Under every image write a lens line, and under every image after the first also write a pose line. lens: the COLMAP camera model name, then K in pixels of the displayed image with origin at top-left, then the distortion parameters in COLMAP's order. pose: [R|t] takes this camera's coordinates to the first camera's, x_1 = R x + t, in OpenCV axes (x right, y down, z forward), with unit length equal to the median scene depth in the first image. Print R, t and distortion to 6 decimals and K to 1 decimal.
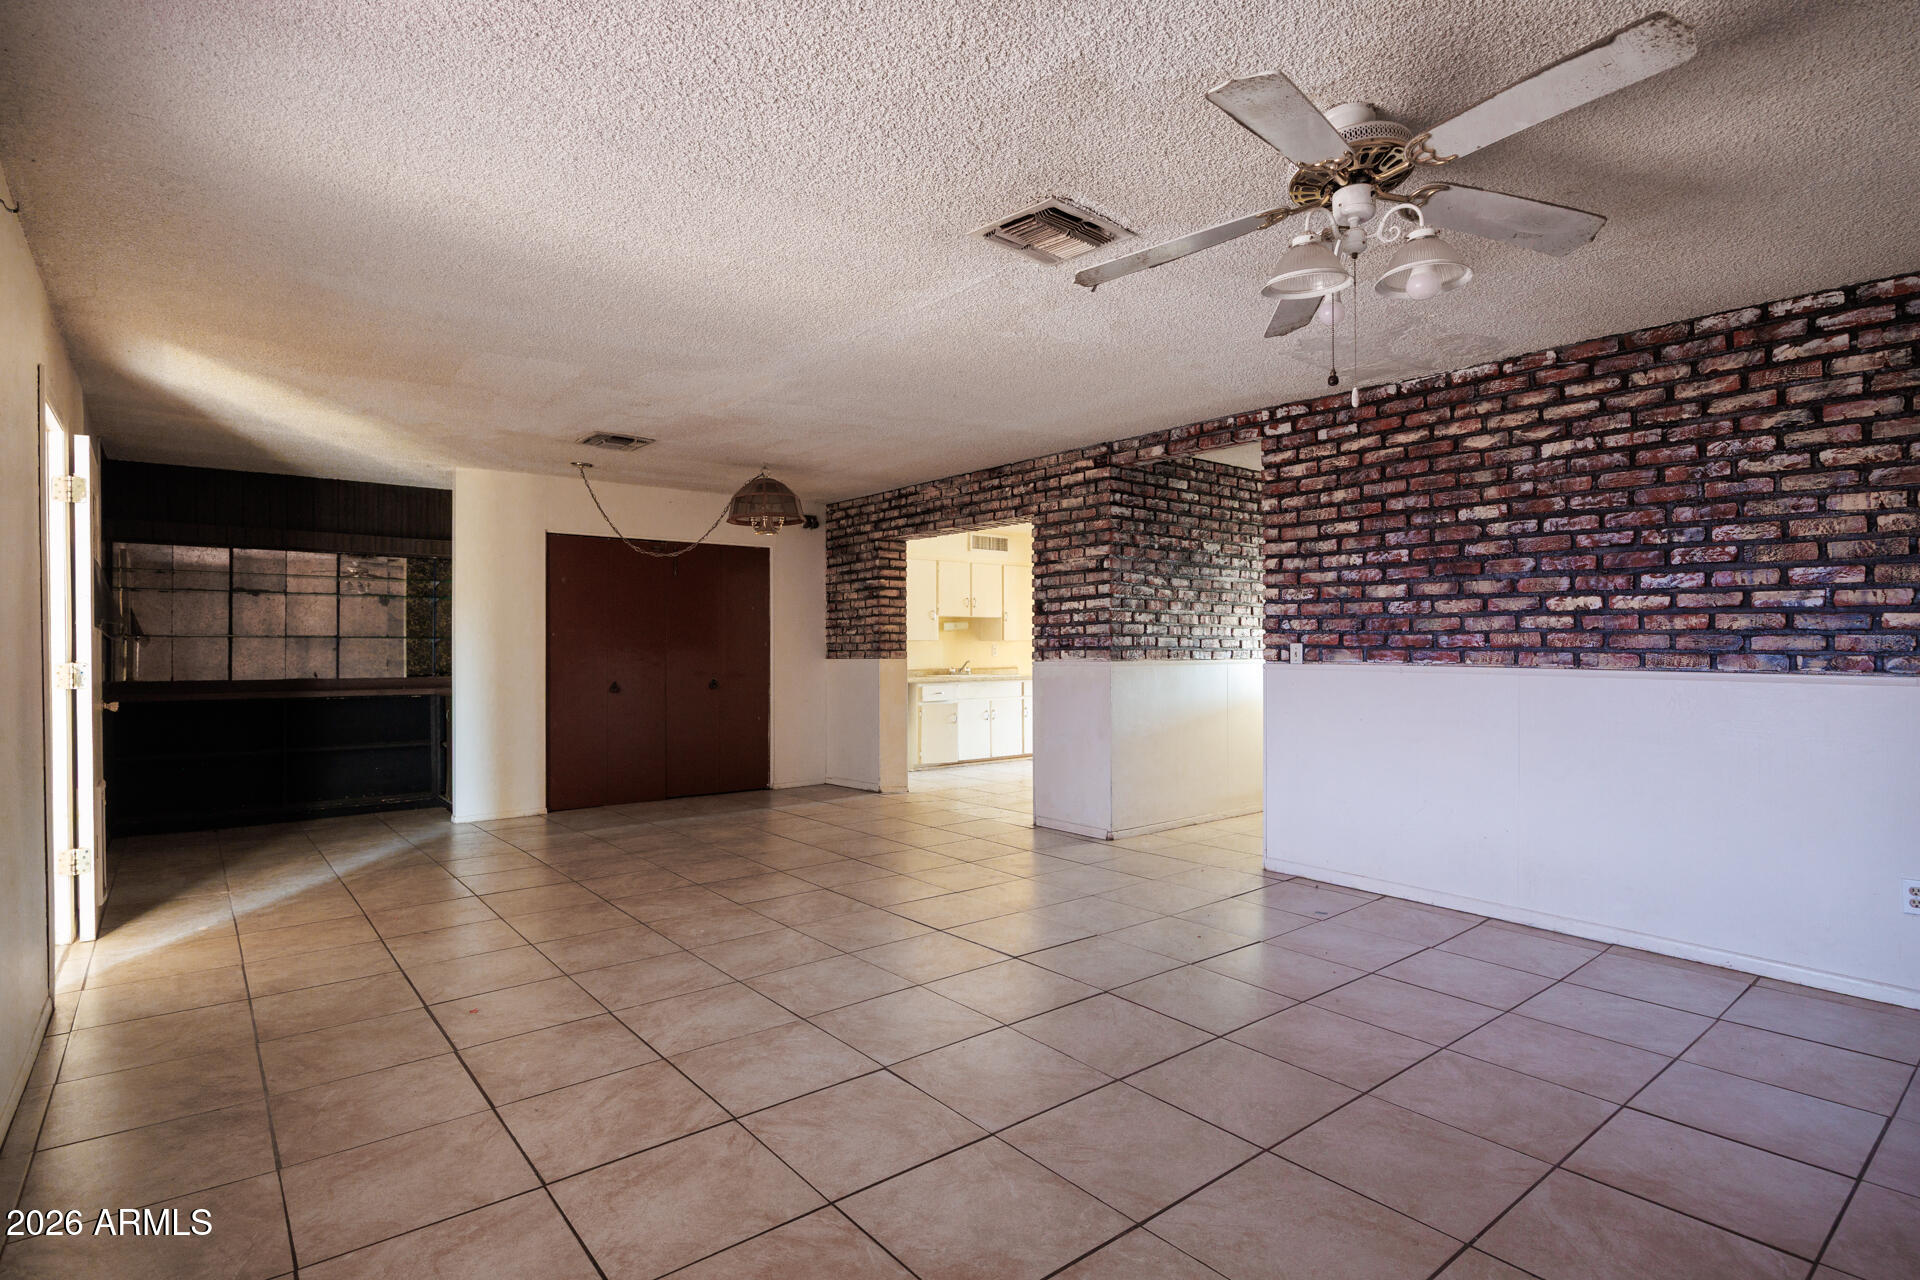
lens RADIAL K [[966.4, 0, 960.0], [0, 966.4, 640.0], [0, 0, 1]] dist [-0.005663, 0.000794]
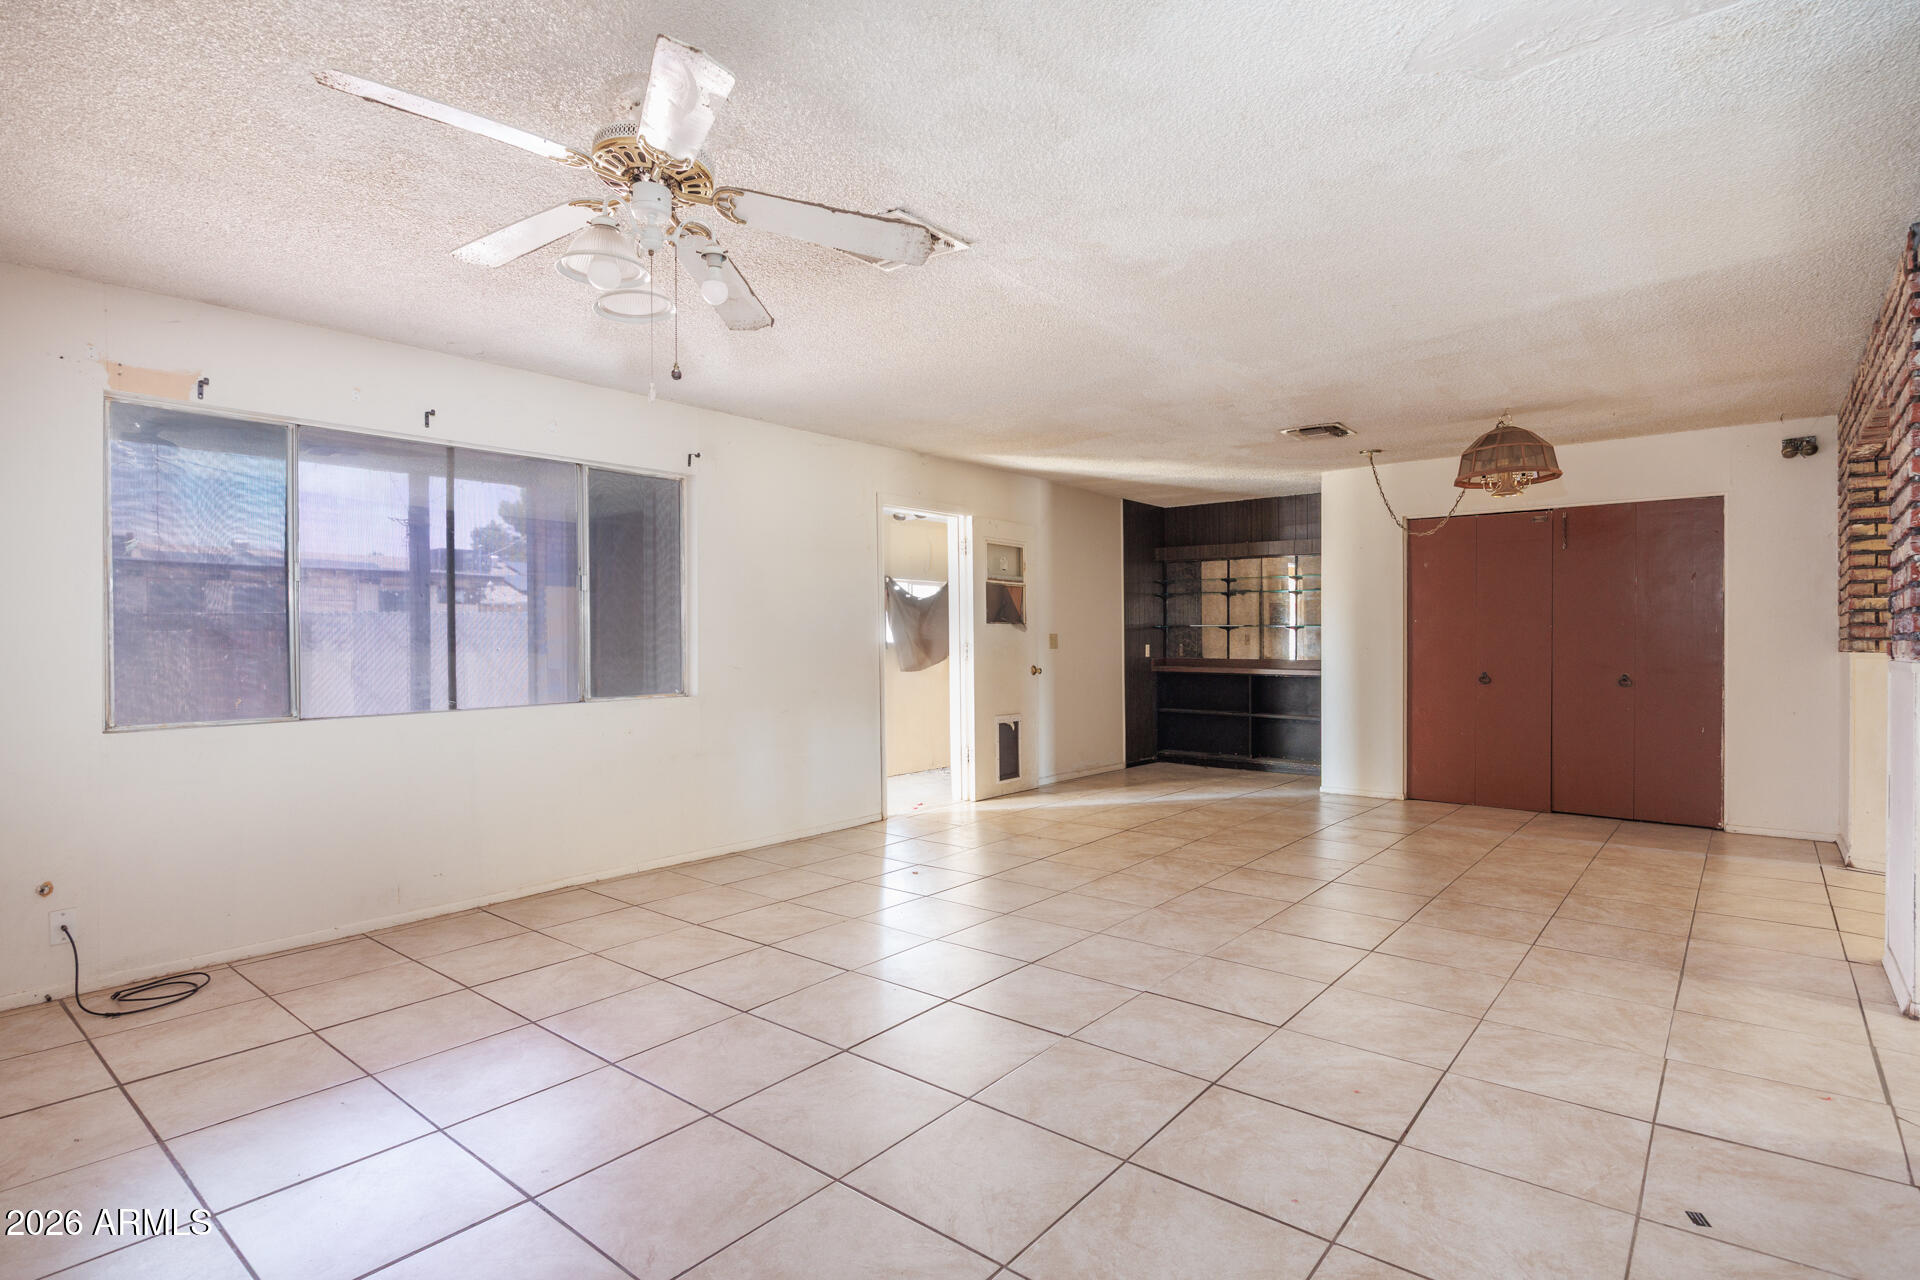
lens RADIAL K [[966.4, 0, 960.0], [0, 966.4, 640.0], [0, 0, 1]] dist [-0.005663, 0.000794]
pose [[0.196785, 0.007112, -0.980421, 0.492026], [0.010494, 0.999901, 0.009359, -0.000956], [0.980391, -0.012130, 0.196691, 0.369890]]
